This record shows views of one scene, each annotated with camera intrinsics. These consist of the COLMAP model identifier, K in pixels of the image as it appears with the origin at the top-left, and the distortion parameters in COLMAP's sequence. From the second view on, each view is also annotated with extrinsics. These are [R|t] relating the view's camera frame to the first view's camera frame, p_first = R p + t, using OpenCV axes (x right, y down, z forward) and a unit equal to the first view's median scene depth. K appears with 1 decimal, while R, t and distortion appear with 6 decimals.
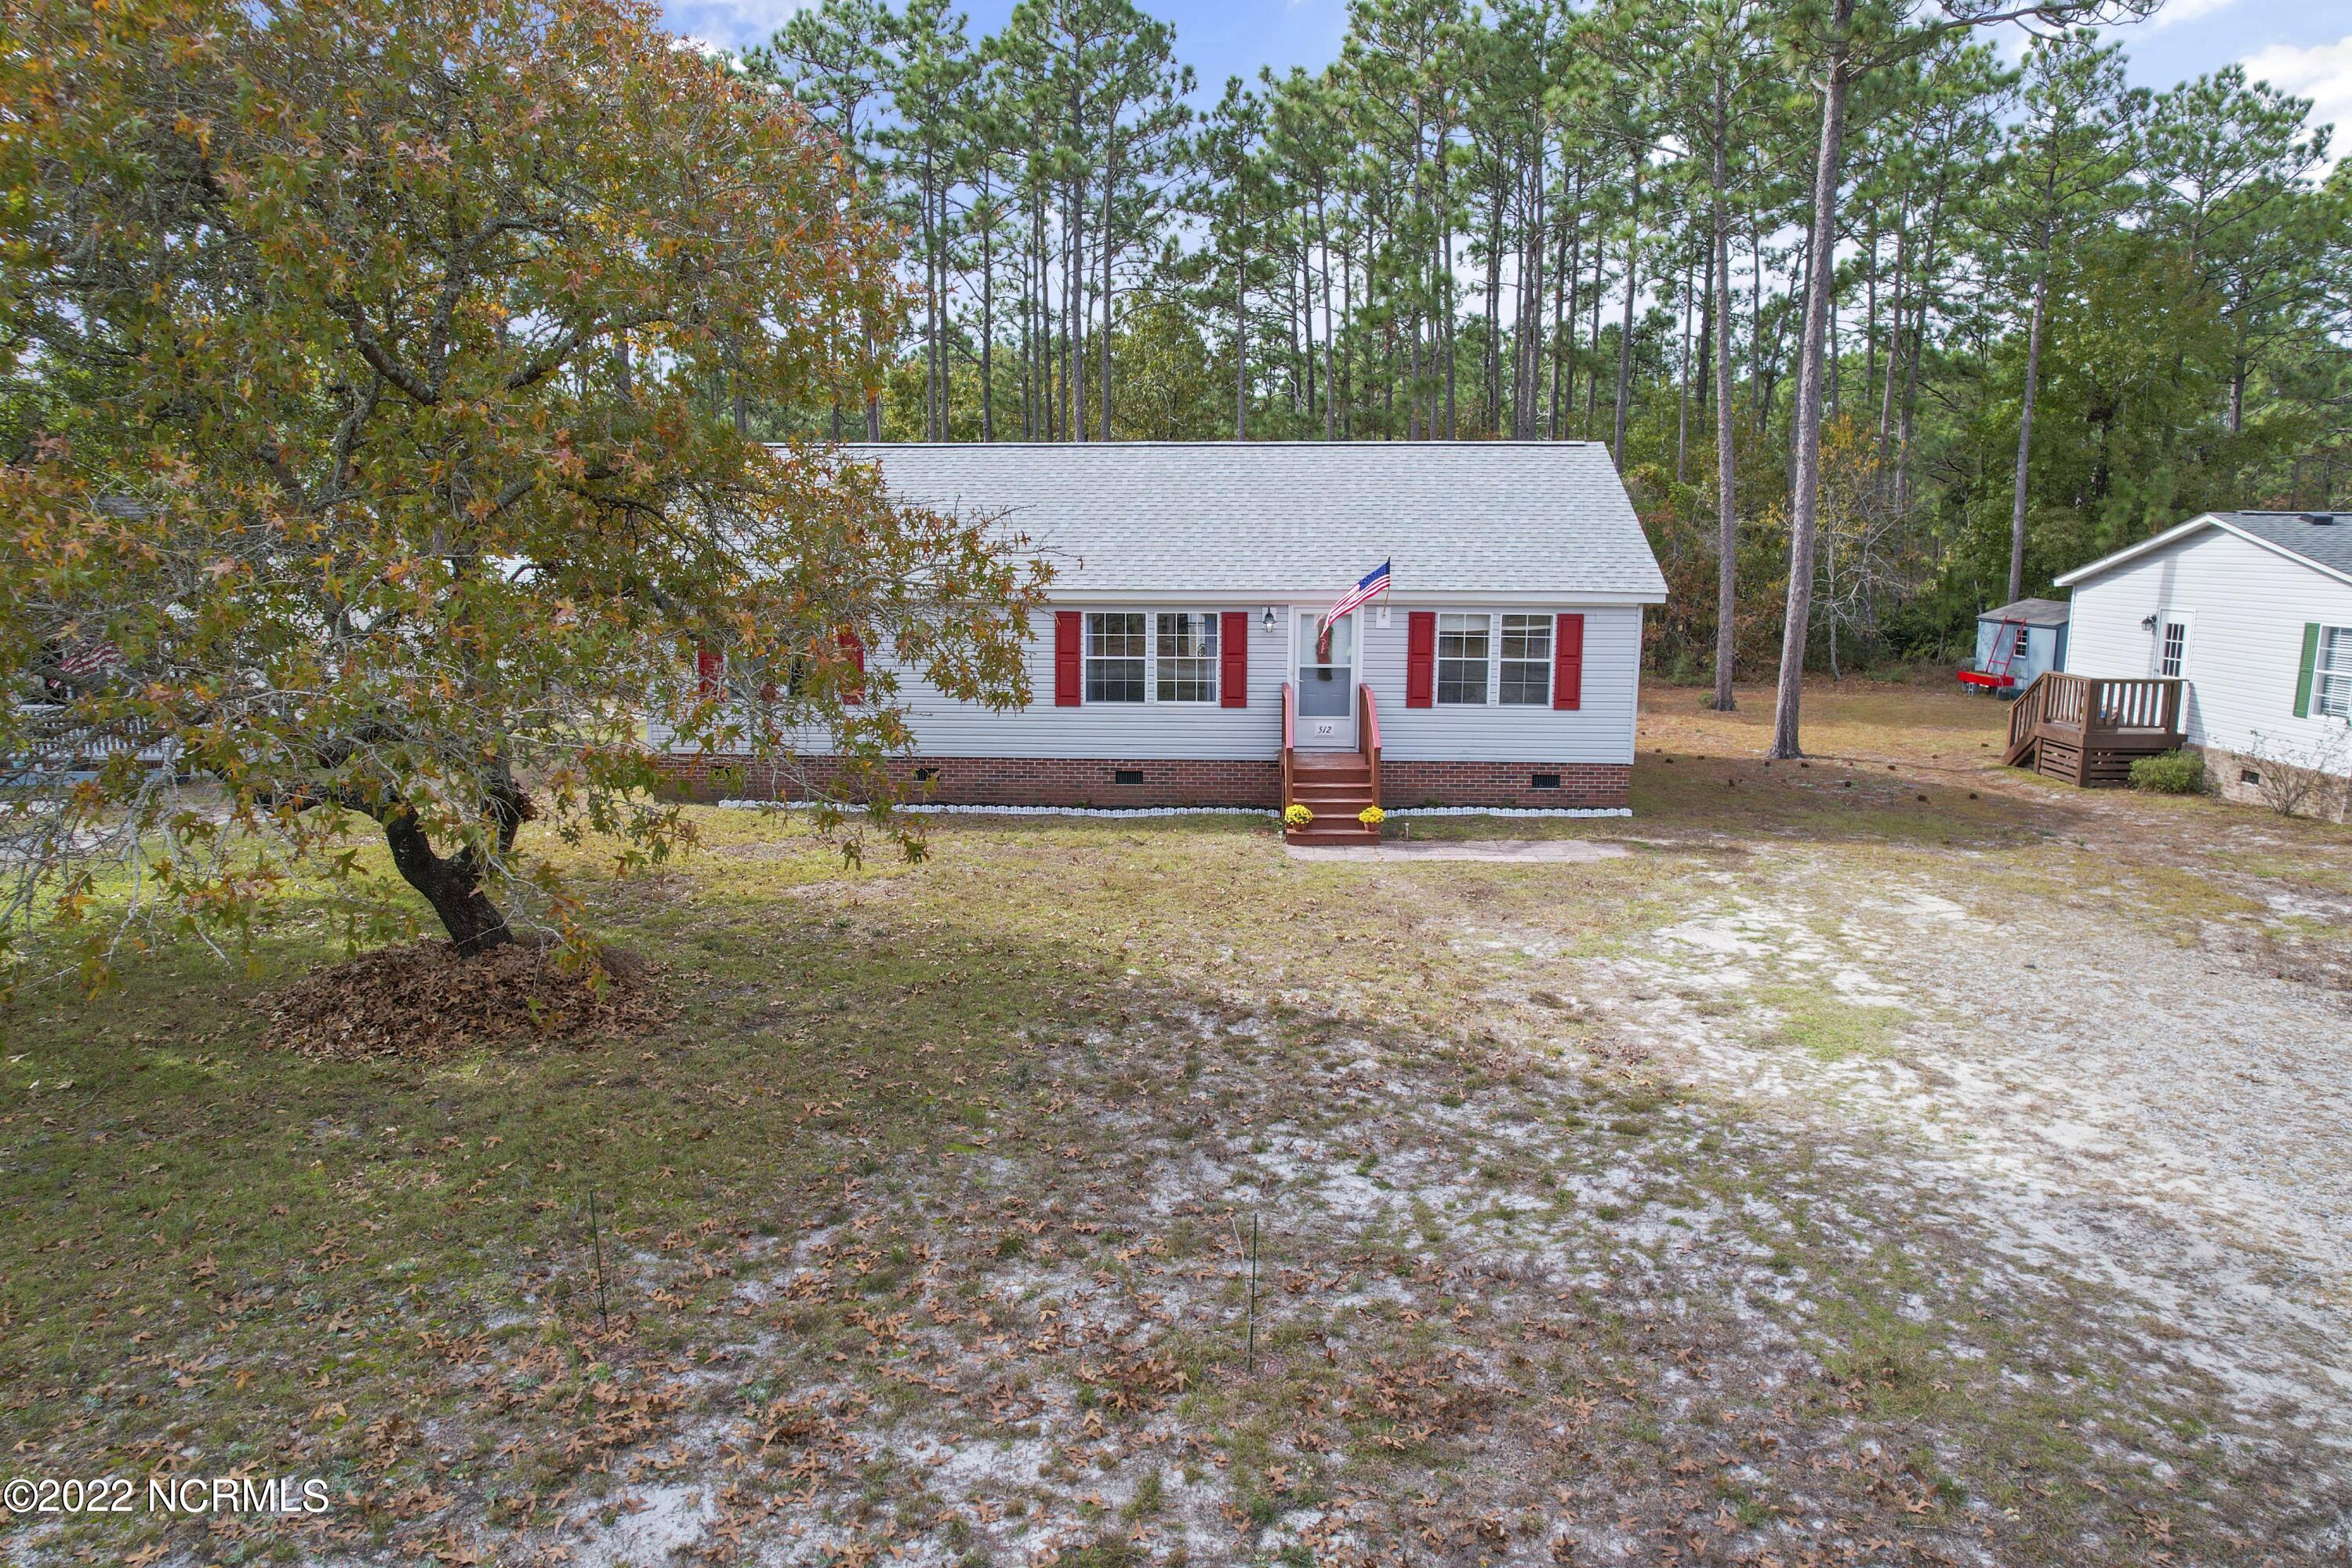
lens RADIAL K [[1505.3, 0, 1162.7], [0, 1505.3, 783.3], [0, 0, 1]] dist [-0.066929, 0.057999]
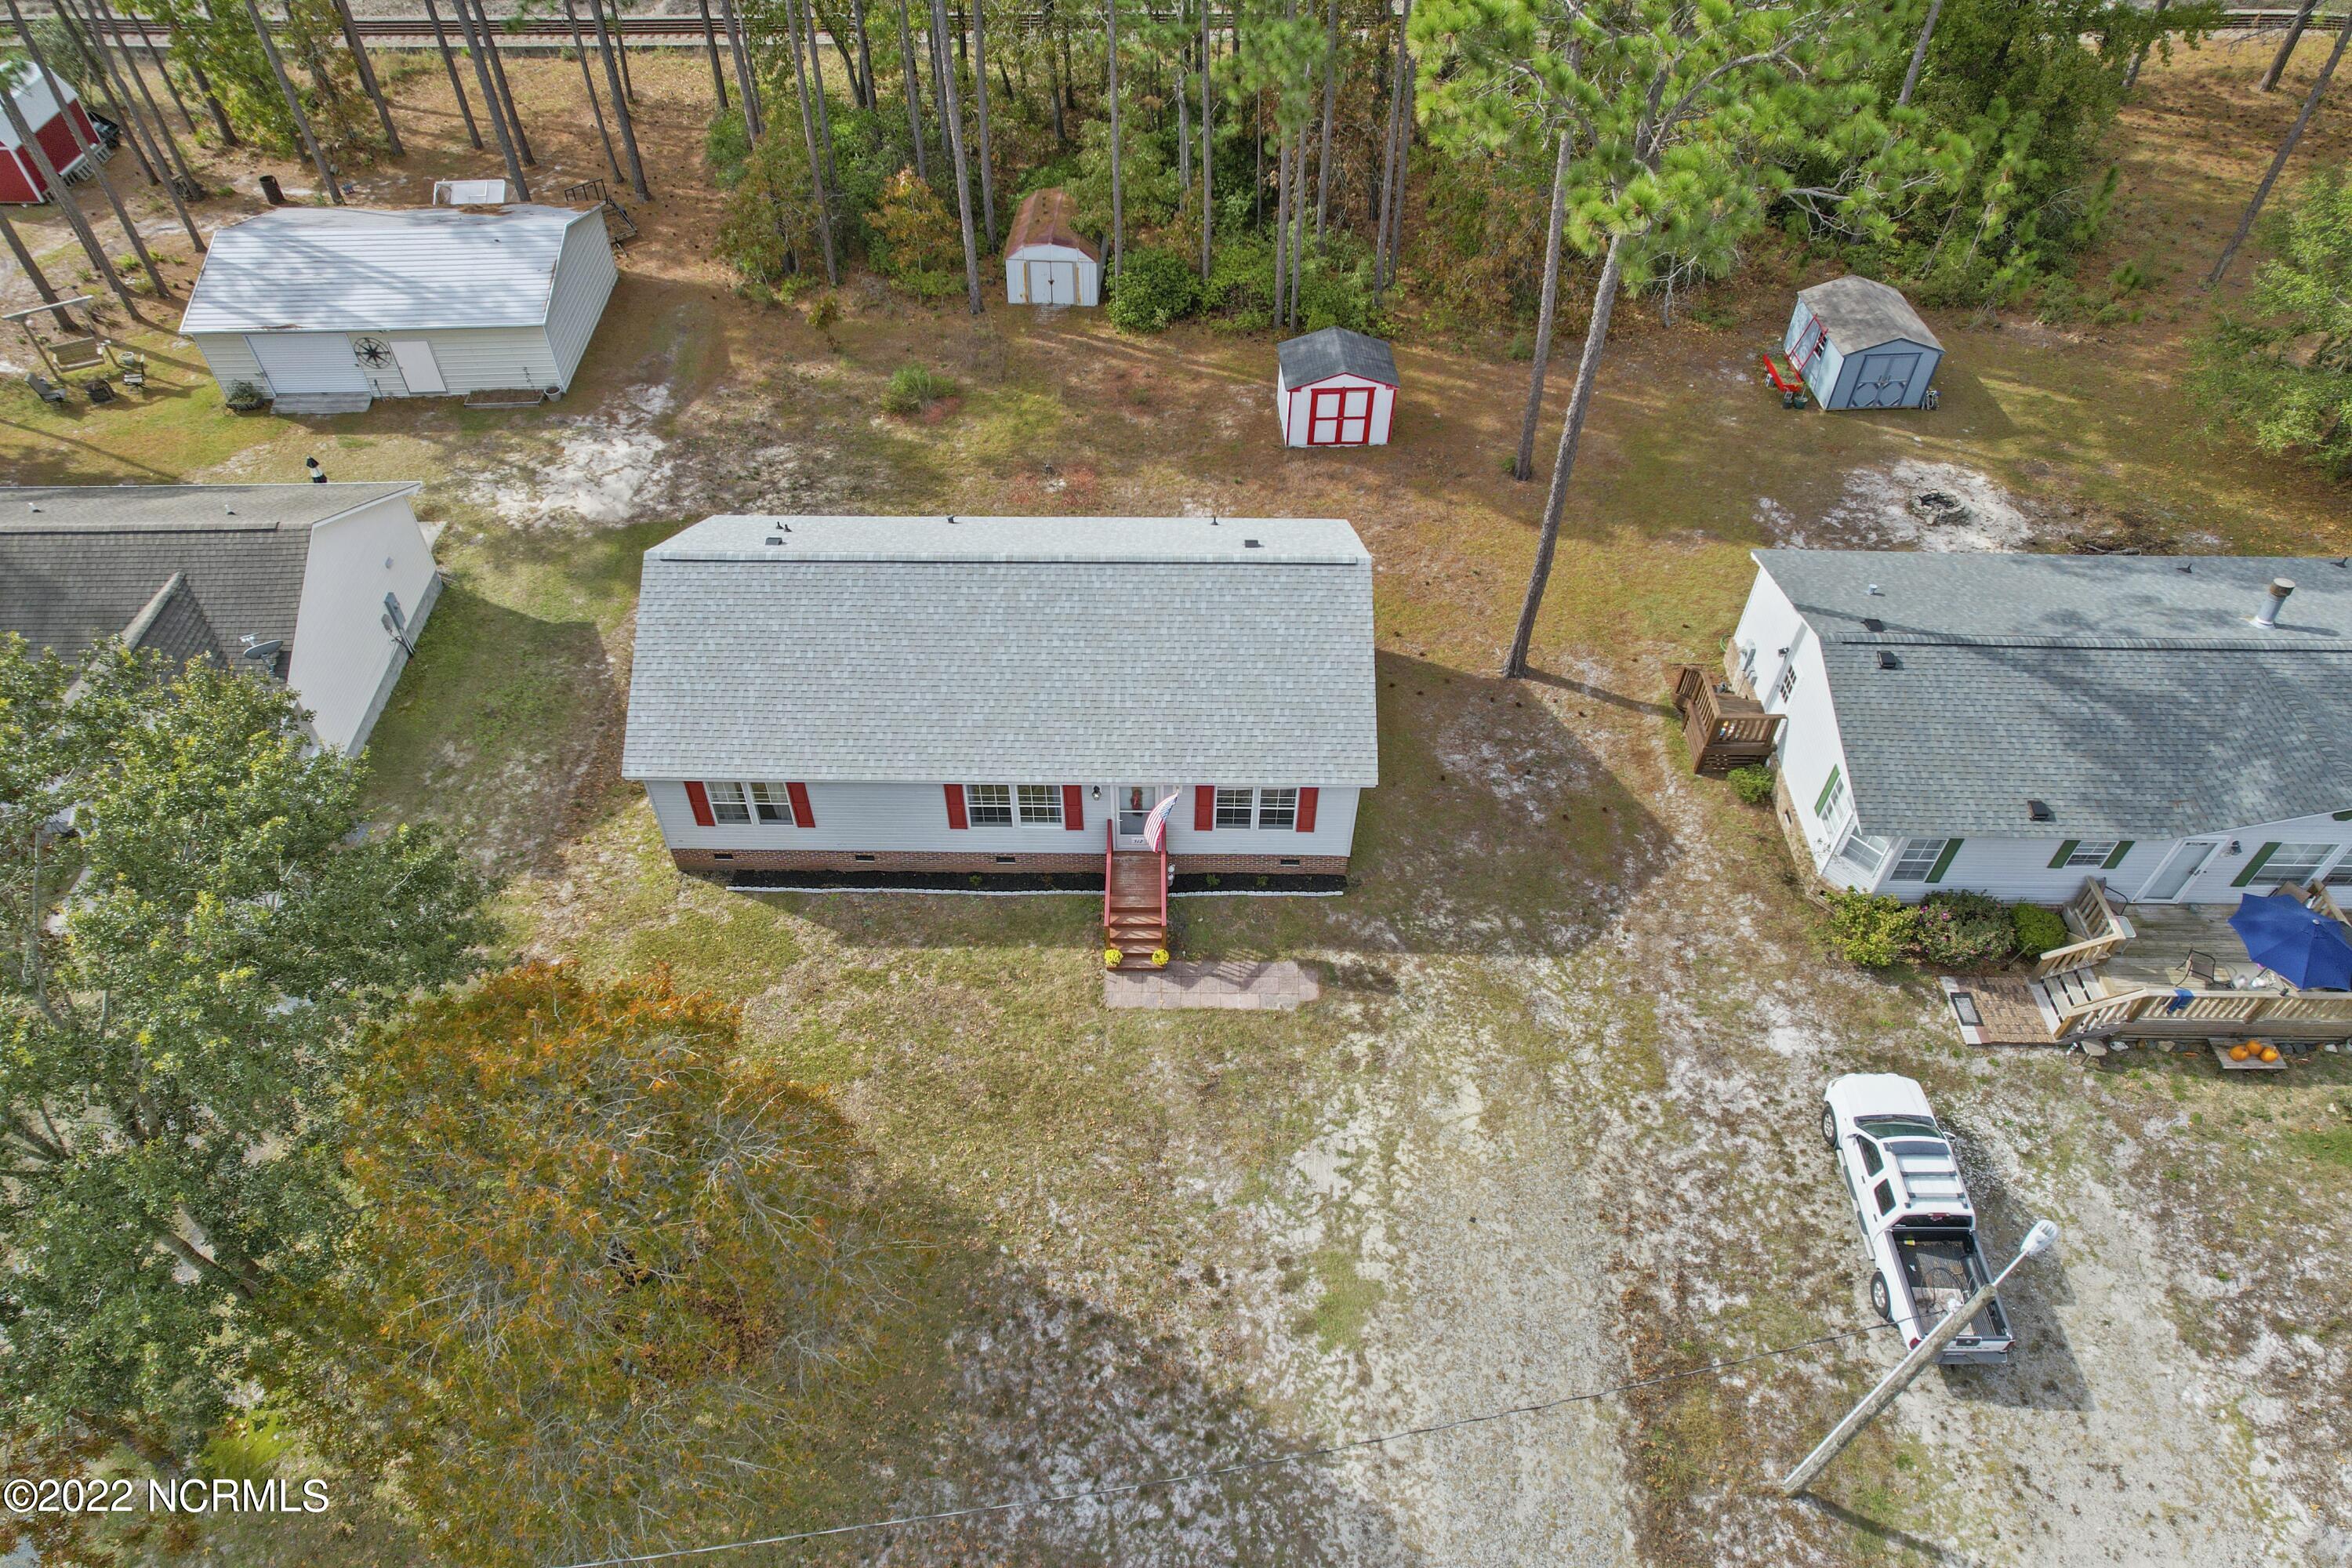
lens RADIAL K [[1505.3, 0, 1154.9], [0, 1505.3, 785.2], [0, 0, 1]] dist [-0.066929, 0.057999]
pose [[0.999408, -0.029427, 0.017805, 0.205480], [0.012477, 0.792594, 0.609622, -1.976366], [-0.032051, -0.609039, 0.792492, -0.233541]]
